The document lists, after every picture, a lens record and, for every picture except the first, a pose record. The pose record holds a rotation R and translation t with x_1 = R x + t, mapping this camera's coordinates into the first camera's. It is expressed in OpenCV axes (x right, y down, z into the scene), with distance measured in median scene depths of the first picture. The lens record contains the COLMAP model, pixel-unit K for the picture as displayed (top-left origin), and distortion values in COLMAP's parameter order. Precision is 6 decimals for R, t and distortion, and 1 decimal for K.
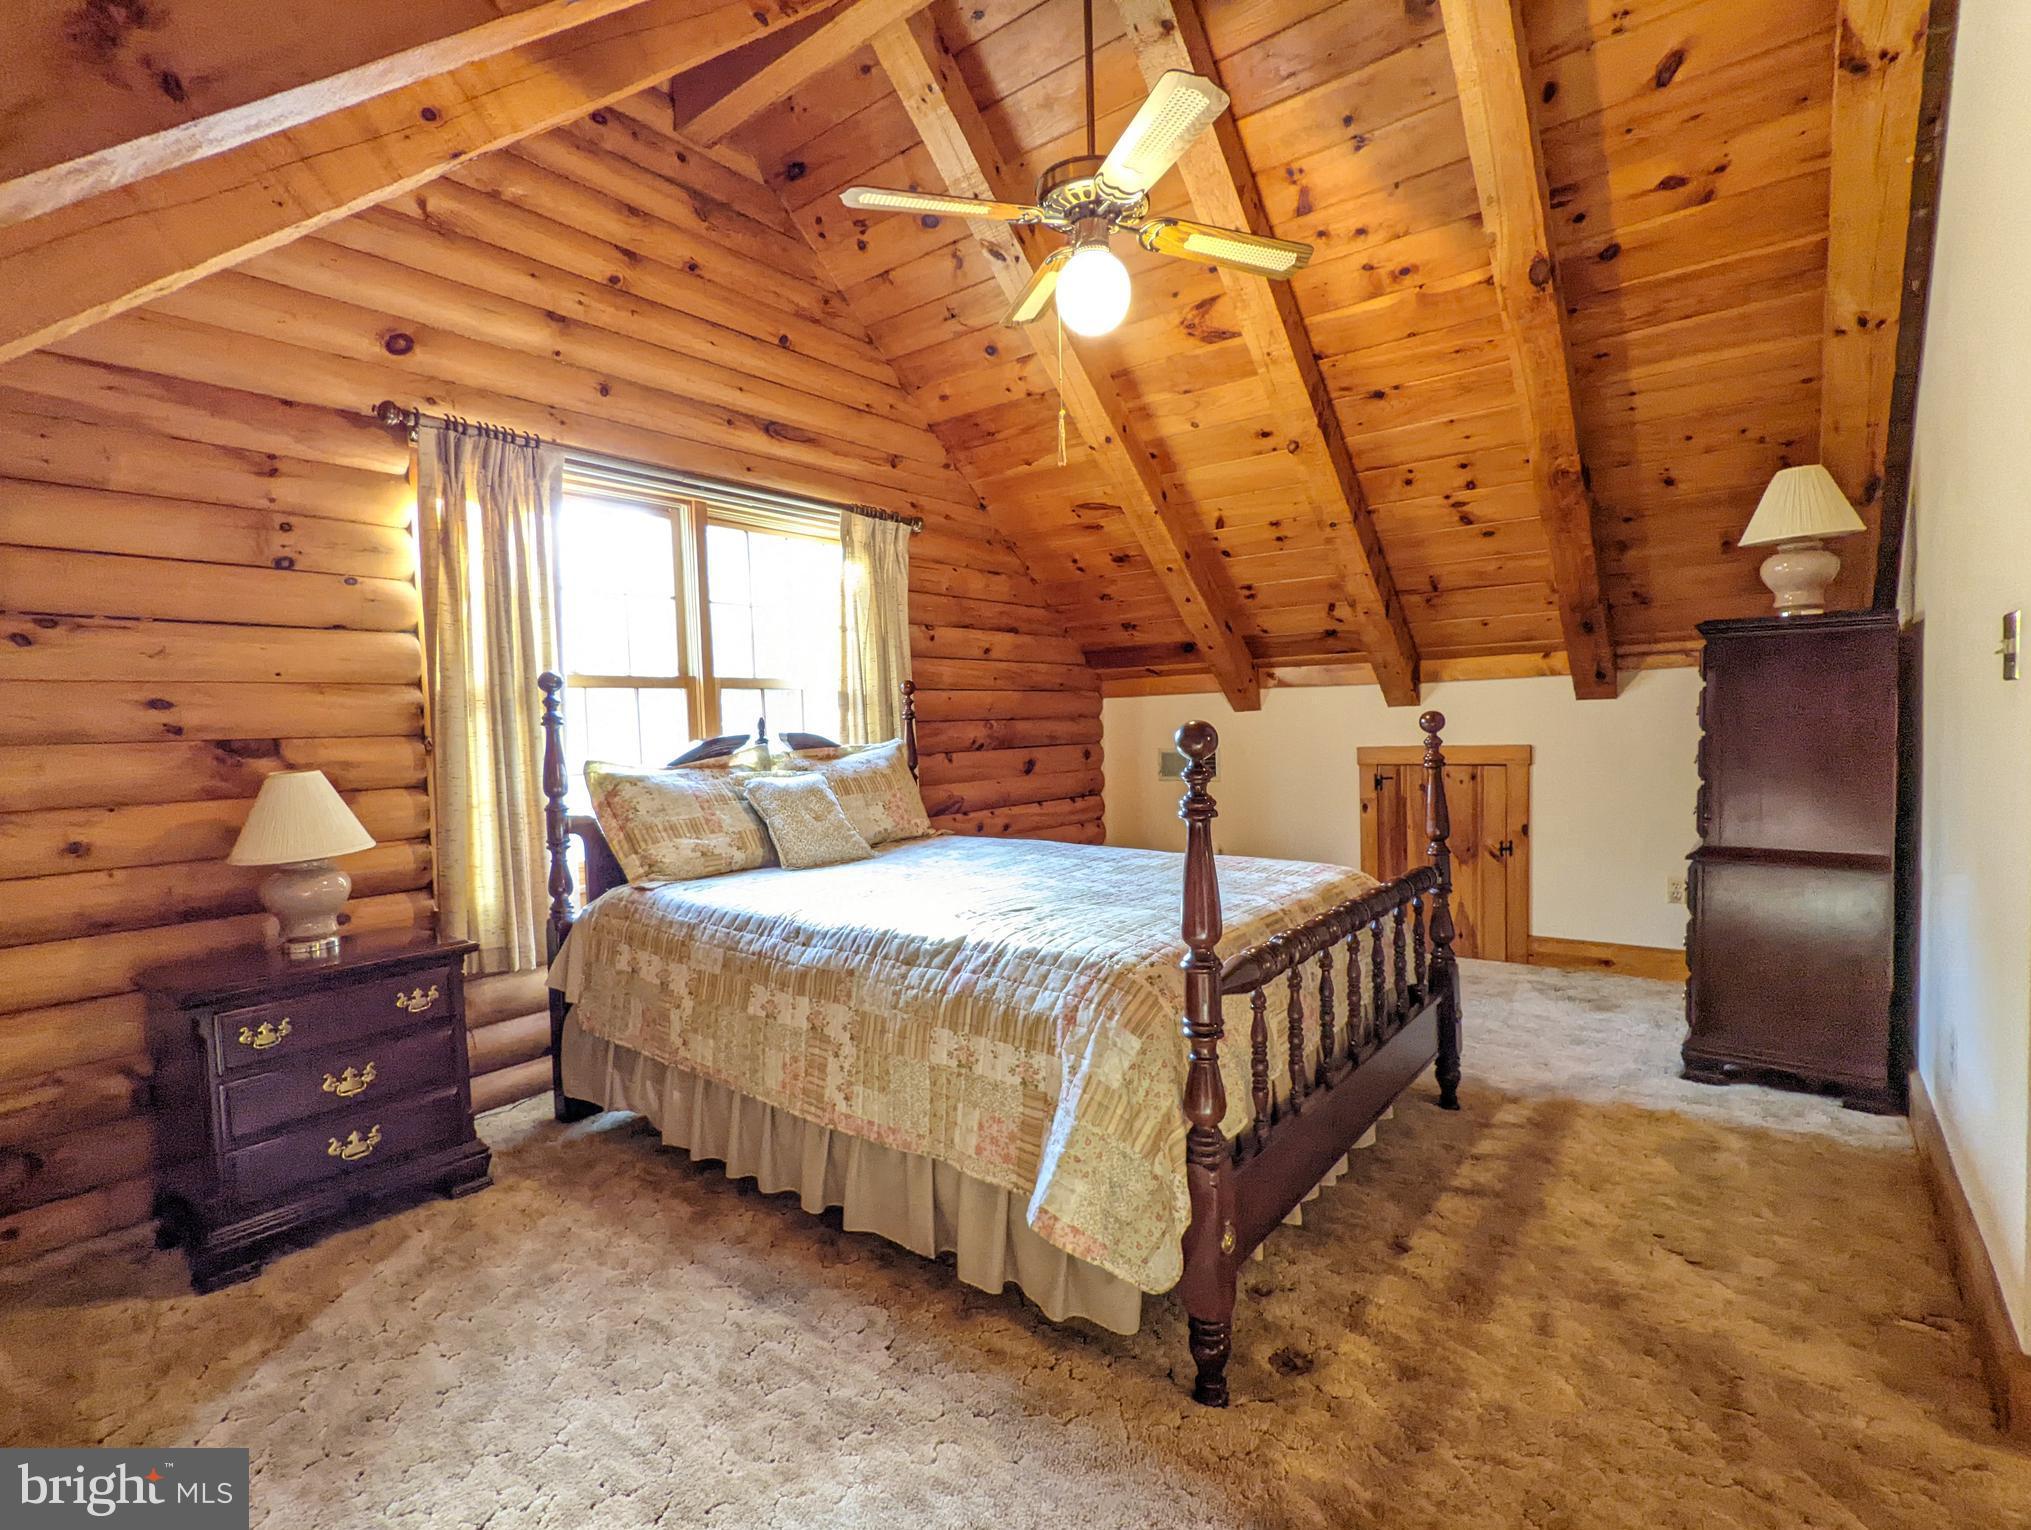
lens RADIAL K [[973.9, 0, 1021.8], [0, 973.9, 768.4], [0, 0, 1]] dist [0.003372, -0.000124]
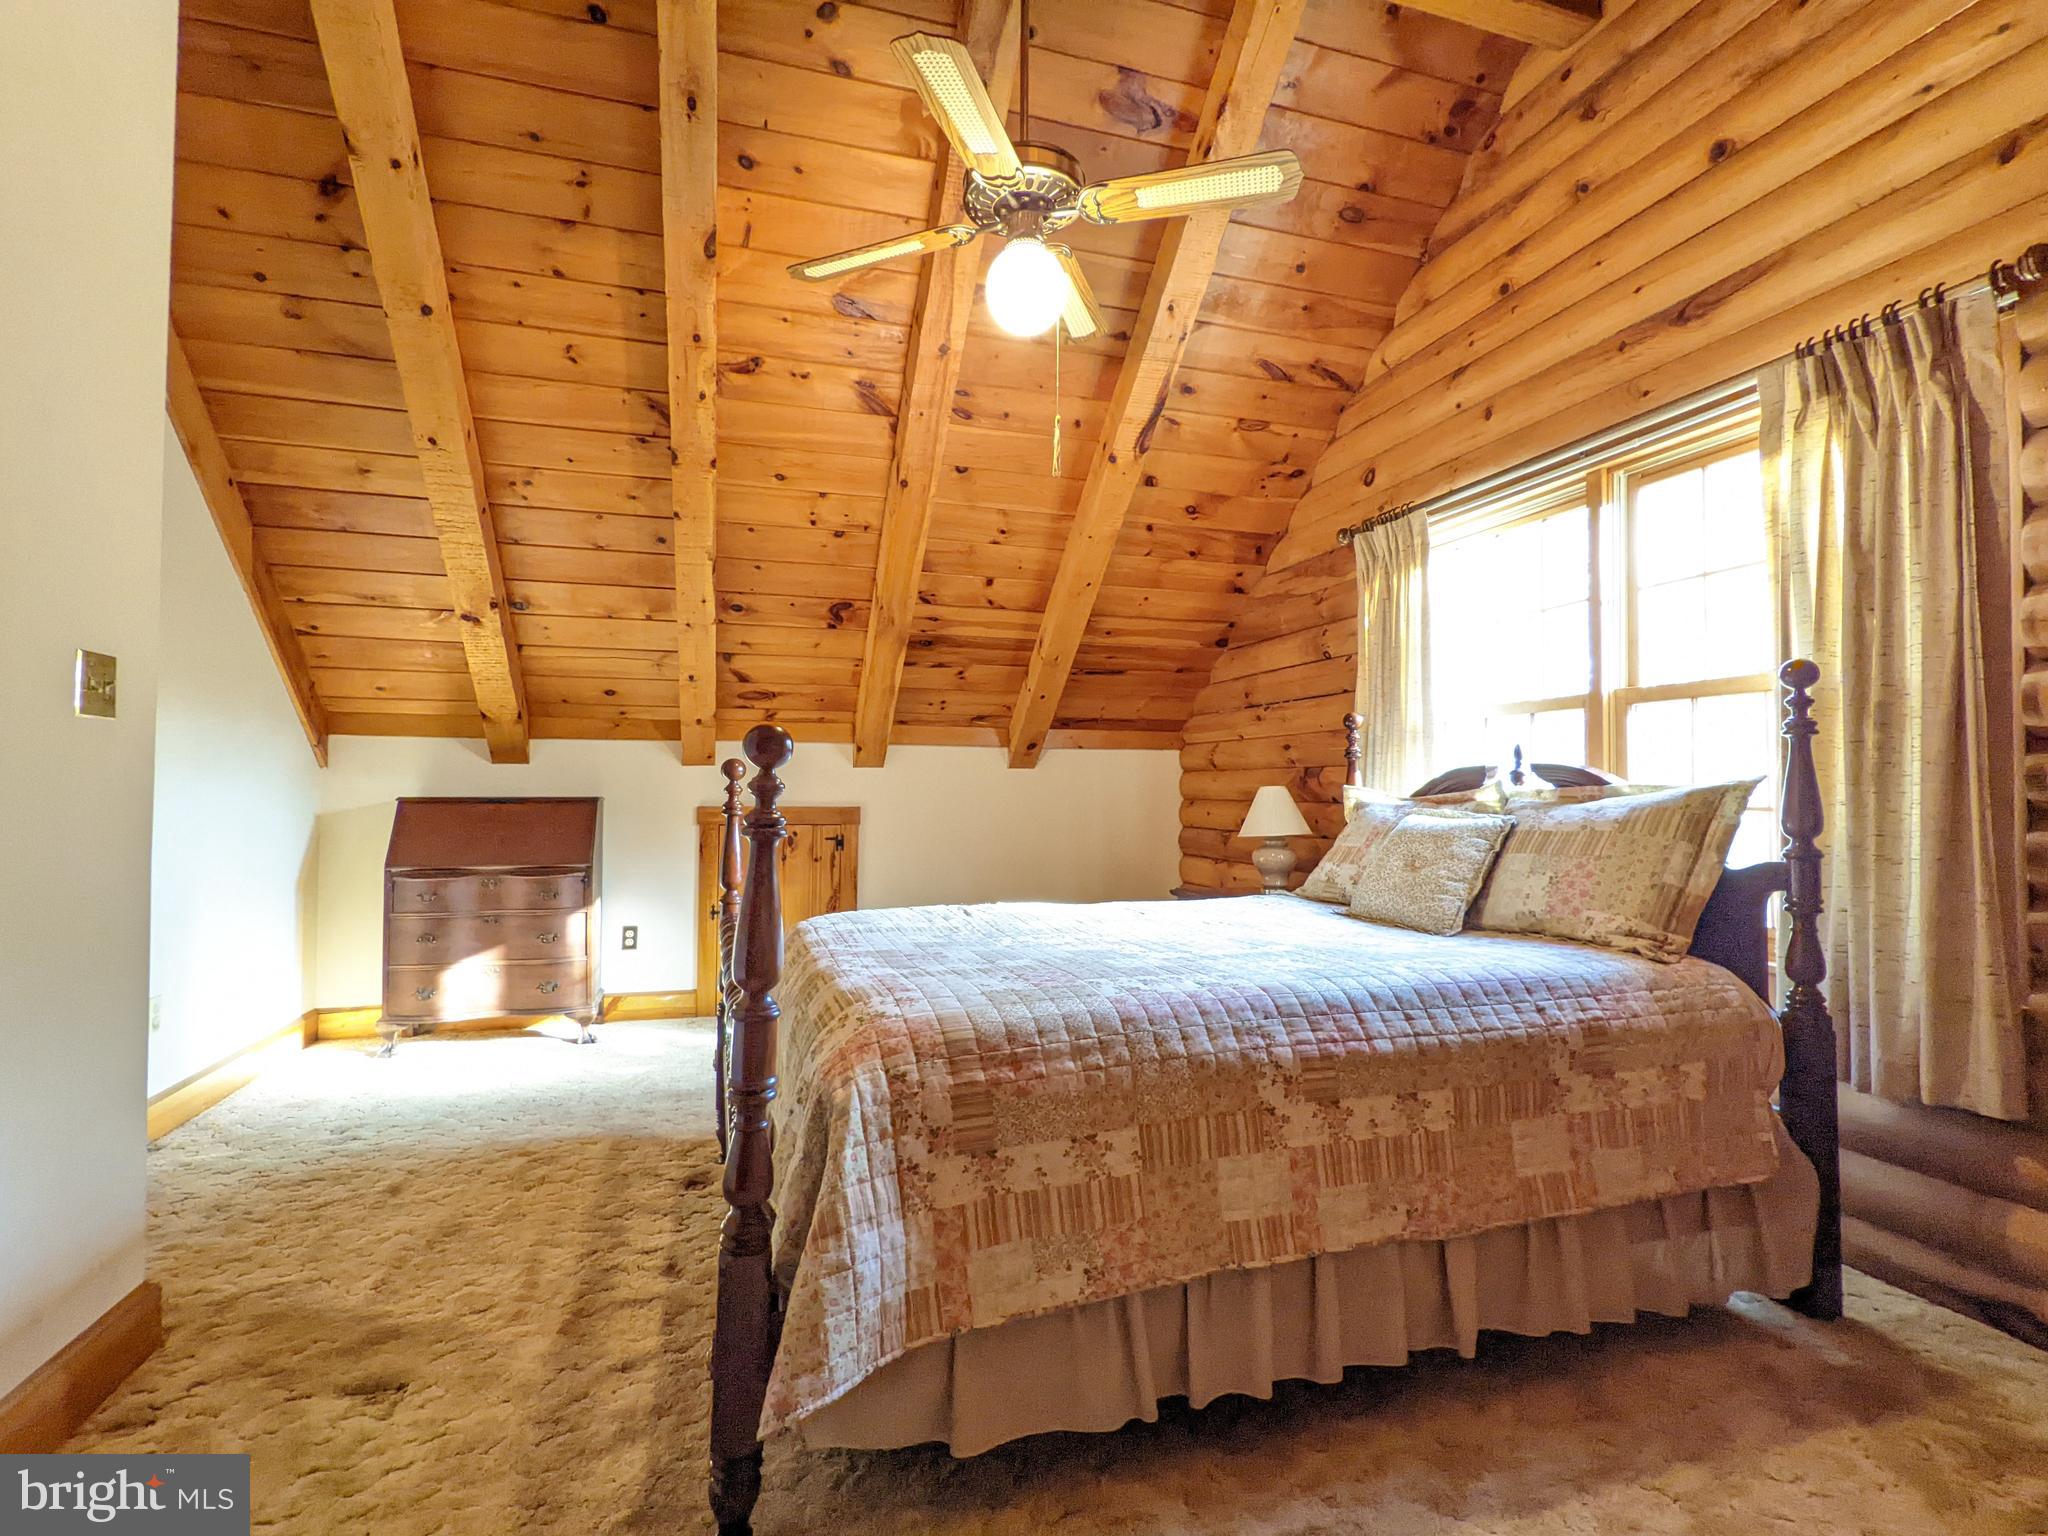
lens RADIAL K [[973.3, 0, 1021.6], [0, 973.3, 769.7], [0, 0, 1]] dist [0.002381, 0.000403]
pose [[-0.572359, 0.006920, -0.819974, 0.606238], [-0.030608, 0.999087, 0.029796, -0.043024], [0.819432, 0.042152, -0.571625, 1.118286]]
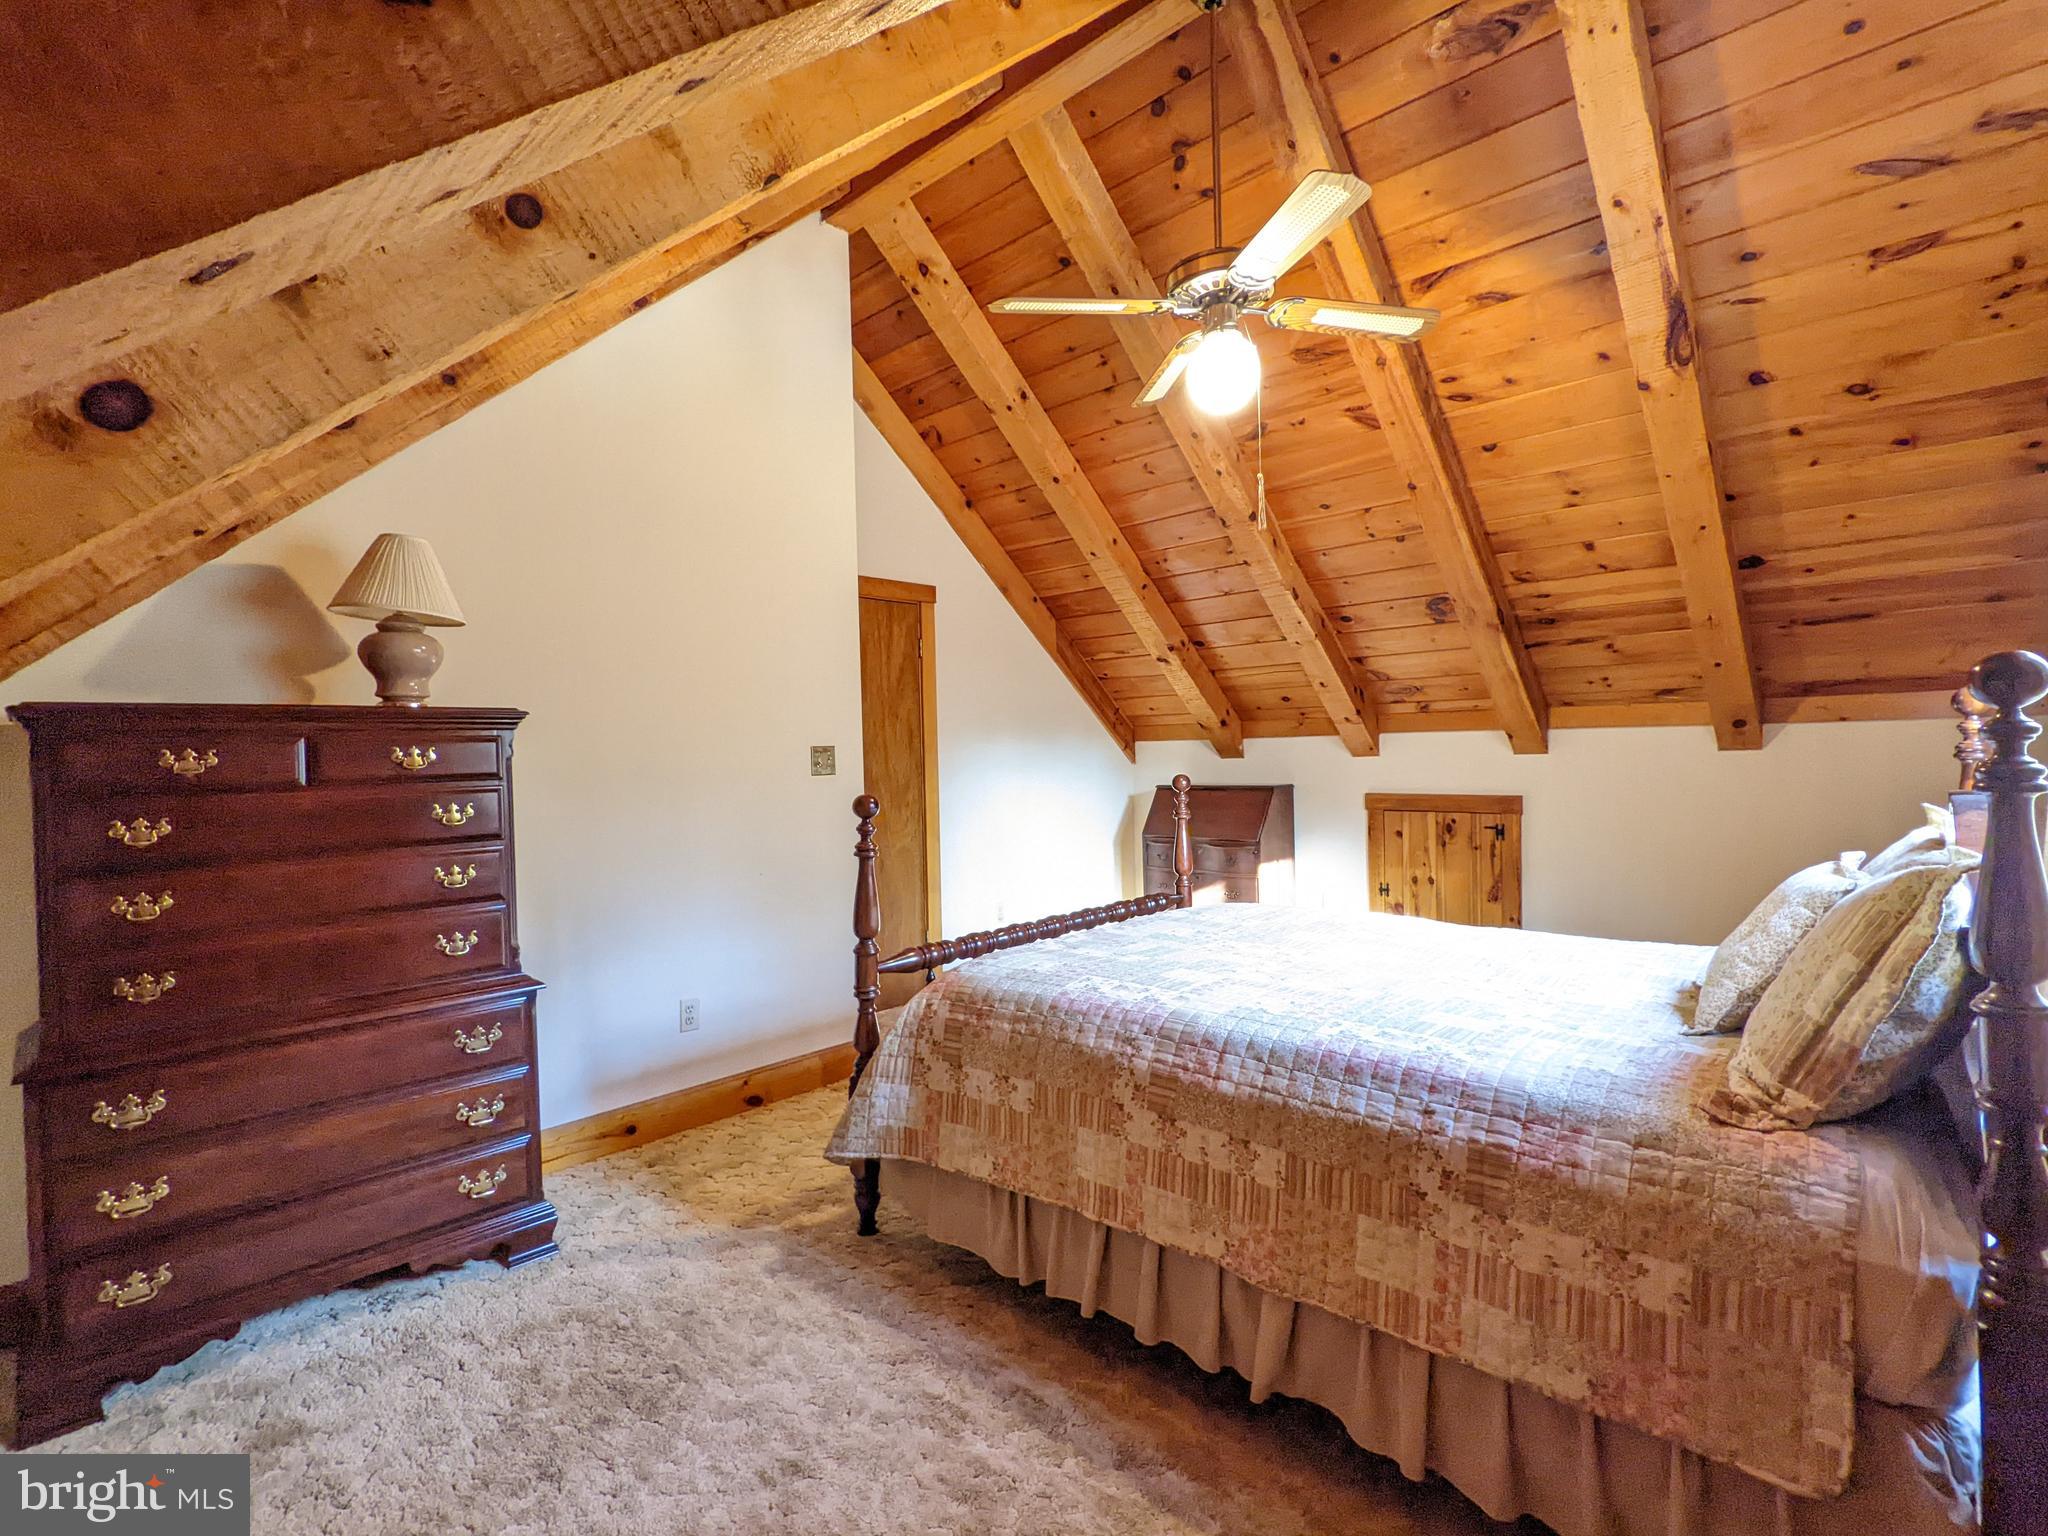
lens RADIAL K [[973.3, 0, 1021.6], [0, 973.3, 769.7], [0, 0, 1]] dist [0.002381, 0.000403]
pose [[-0.994022, 0.050802, 0.096645, 0.149926], [0.057746, 0.995841, 0.070468, -0.109200], [-0.092663, 0.075628, -0.992821, 1.512291]]
